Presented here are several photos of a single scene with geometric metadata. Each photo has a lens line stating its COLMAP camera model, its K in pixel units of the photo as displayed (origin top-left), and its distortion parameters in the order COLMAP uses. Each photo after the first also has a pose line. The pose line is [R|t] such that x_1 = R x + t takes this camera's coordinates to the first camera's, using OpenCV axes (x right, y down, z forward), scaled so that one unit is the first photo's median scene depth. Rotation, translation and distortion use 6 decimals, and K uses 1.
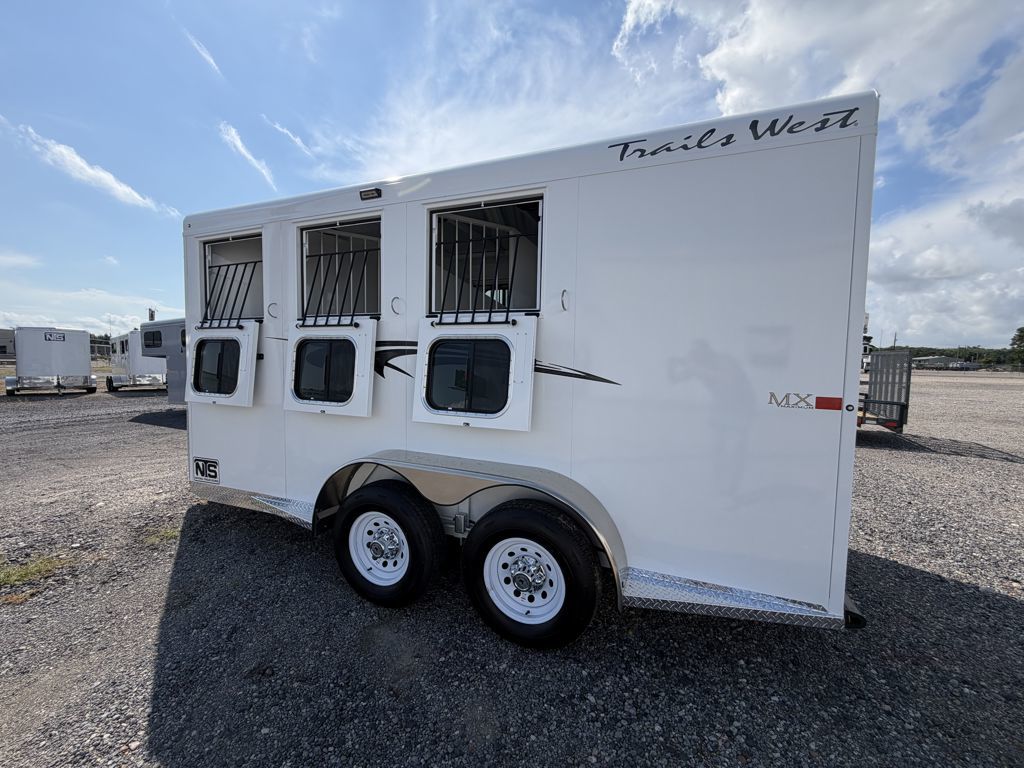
lens RADIAL K [[409.6, 0, 520.1], [0, 409.6, 380.8], [0, 0, 1]] dist [-0.000400, 0.000949]
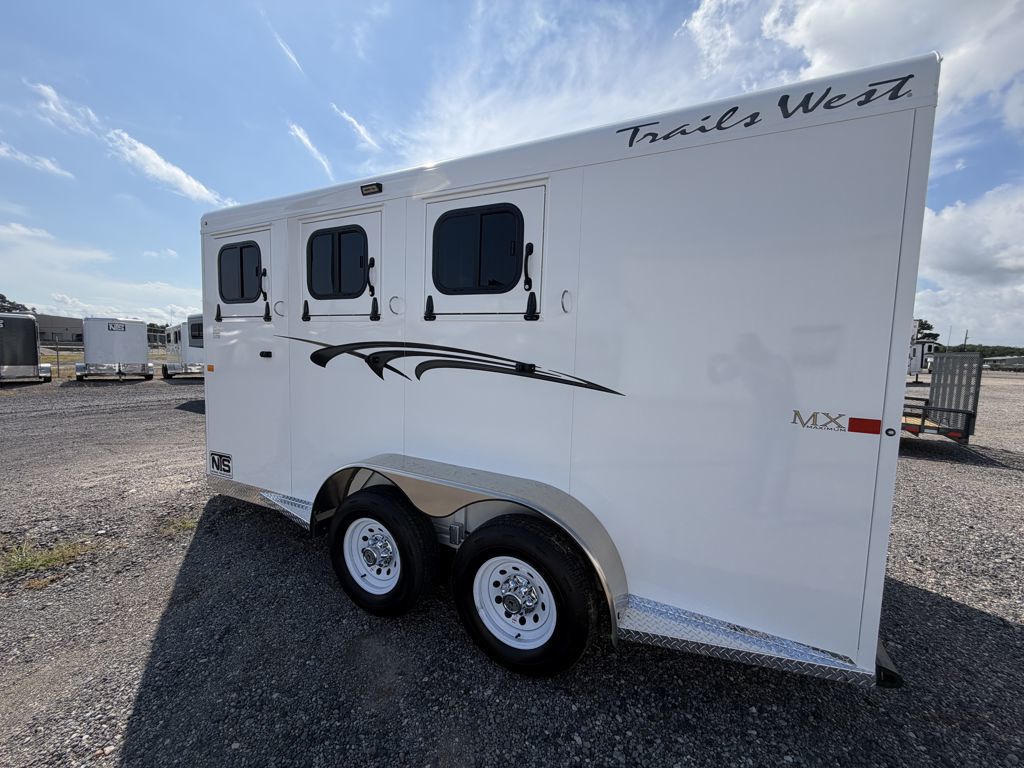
lens RADIAL K [[409.6, 0, 521.8], [0, 409.6, 380.4], [0, 0, 1]] dist [-0.000400, 0.000949]
pose [[0.996343, 0.020690, -0.082905, 0.091816], [-0.019328, 0.999665, 0.017196, -0.034959], [0.083233, -0.015530, 0.996409, 0.074312]]
